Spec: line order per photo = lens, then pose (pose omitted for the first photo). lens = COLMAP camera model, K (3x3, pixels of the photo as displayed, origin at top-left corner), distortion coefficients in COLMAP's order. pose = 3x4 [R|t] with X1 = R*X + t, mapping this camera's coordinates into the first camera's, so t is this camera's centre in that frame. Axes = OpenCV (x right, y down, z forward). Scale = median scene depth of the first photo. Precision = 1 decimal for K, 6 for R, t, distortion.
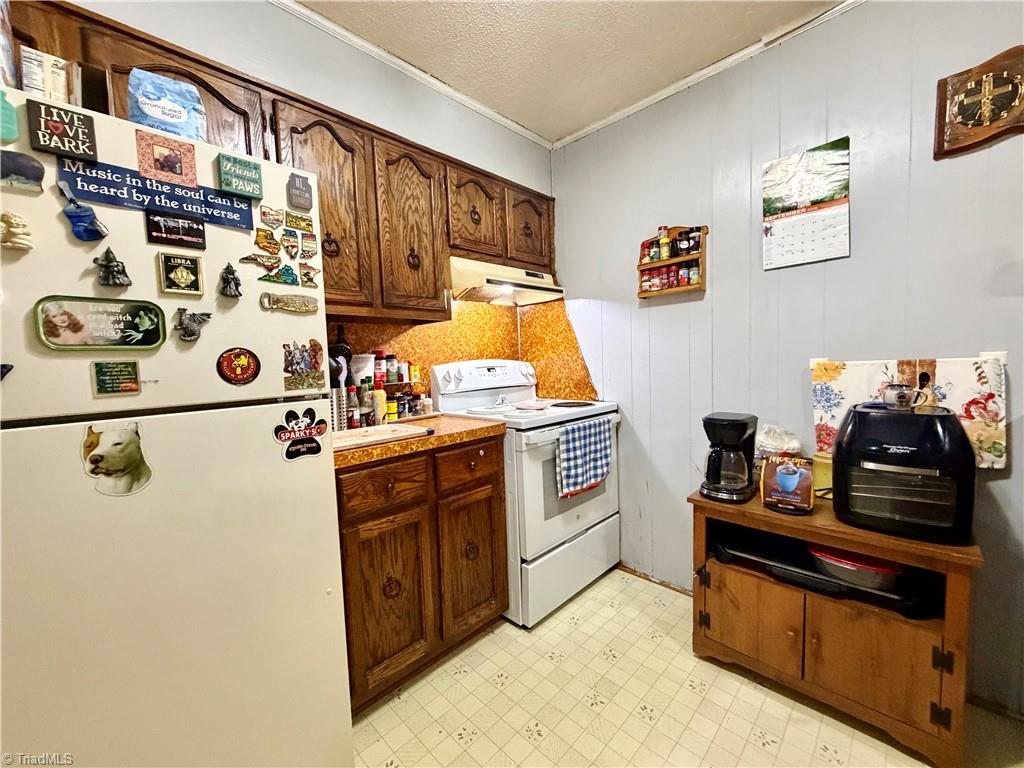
lens RADIAL K [[405.5, 0, 522.7], [0, 405.5, 383.3], [0, 0, 1]] dist [-0.002322, -0.000101]
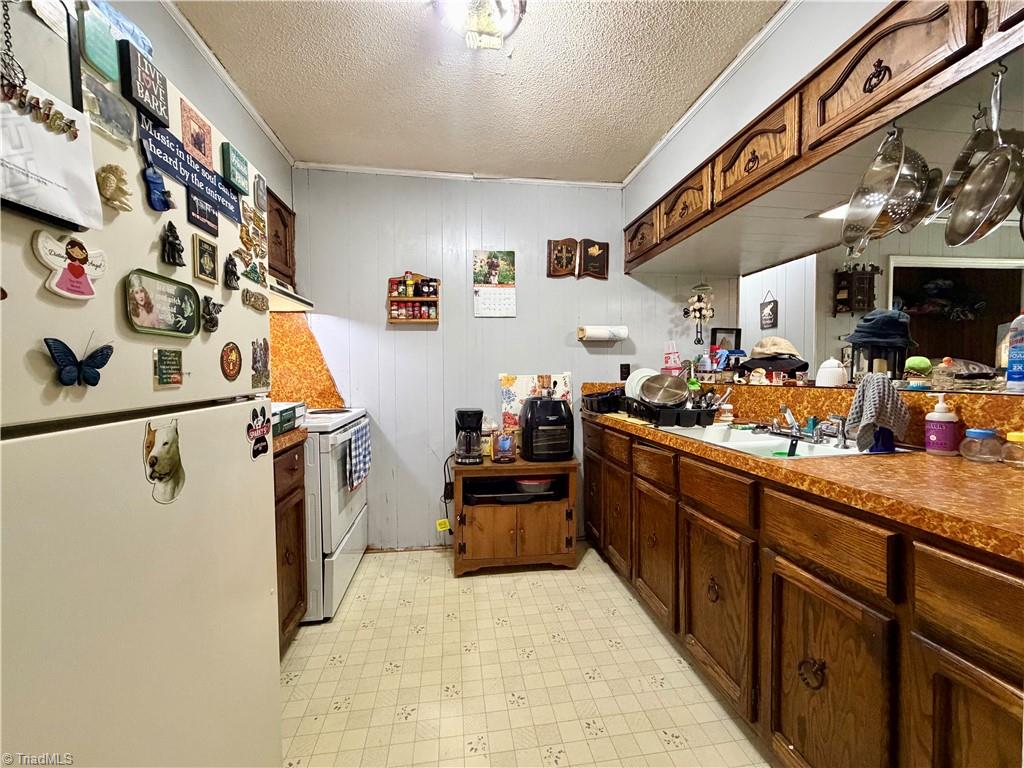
lens RADIAL K [[405.5, 0, 513.0], [0, 405.5, 383.3], [0, 0, 1]] dist [-0.002322, -0.000101]
pose [[0.603799, 0.006560, 0.797110, -0.804822], [0.029879, 0.999077, -0.030856, 0.045060], [-0.796576, 0.042448, 0.603046, -0.082109]]
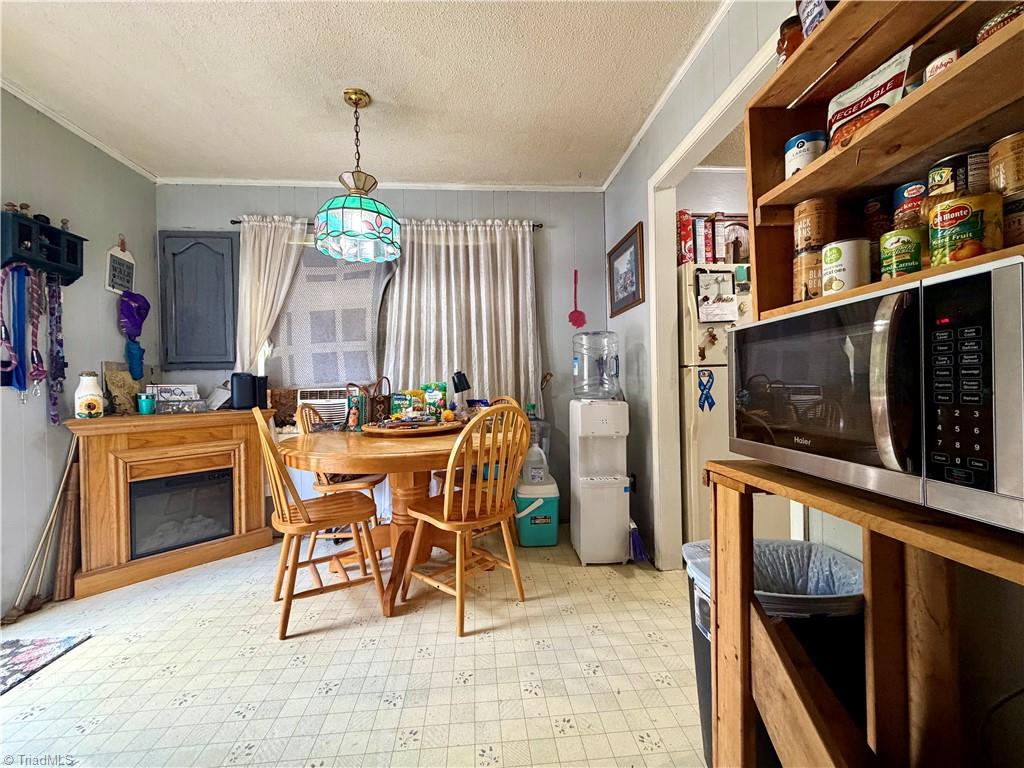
lens RADIAL K [[405.5, 0, 510.4], [0, 405.5, 384.0], [0, 0, 1]] dist [-0.002322, -0.000101]
pose [[0.762742, 0.024006, -0.646257, -0.321895], [-0.039595, 0.999170, -0.009617, 0.205936], [0.645490, 0.032924, 0.763059, -1.557171]]
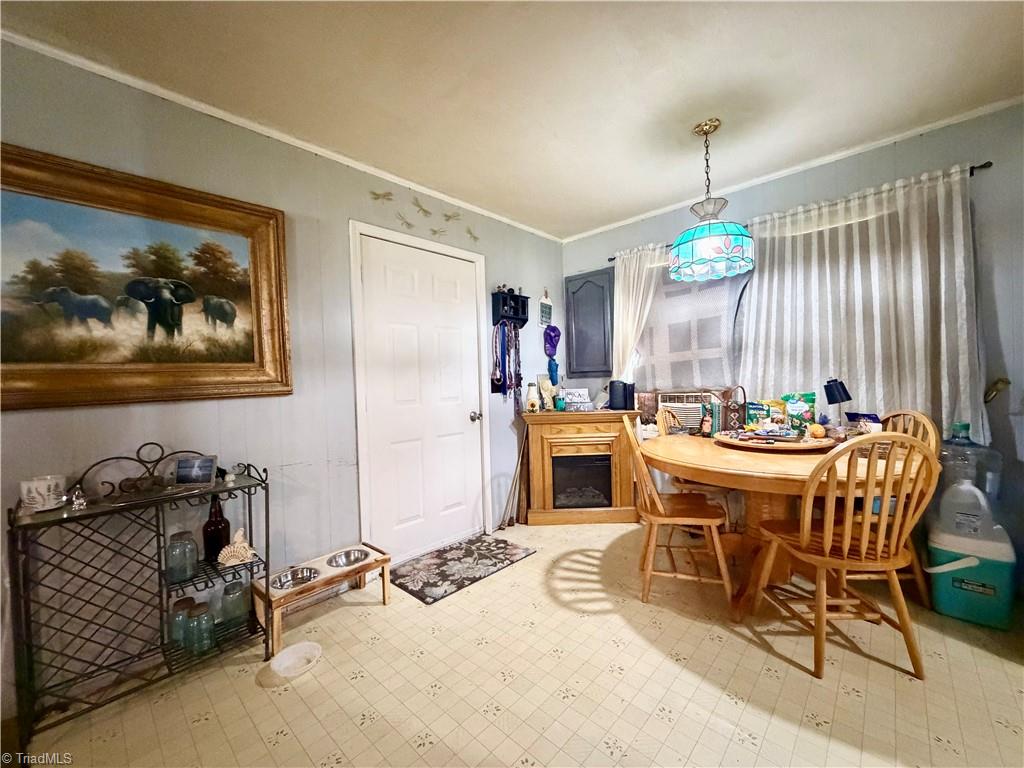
lens RADIAL K [[405.5, 0, 512.0], [0, 405.5, 383.8], [0, 0, 1]] dist [-0.002322, -0.000101]
pose [[0.024436, 0.047774, -0.998559, -0.112368], [-0.019838, 0.998684, 0.047295, 0.088823], [0.999505, 0.018653, 0.025351, -1.604905]]
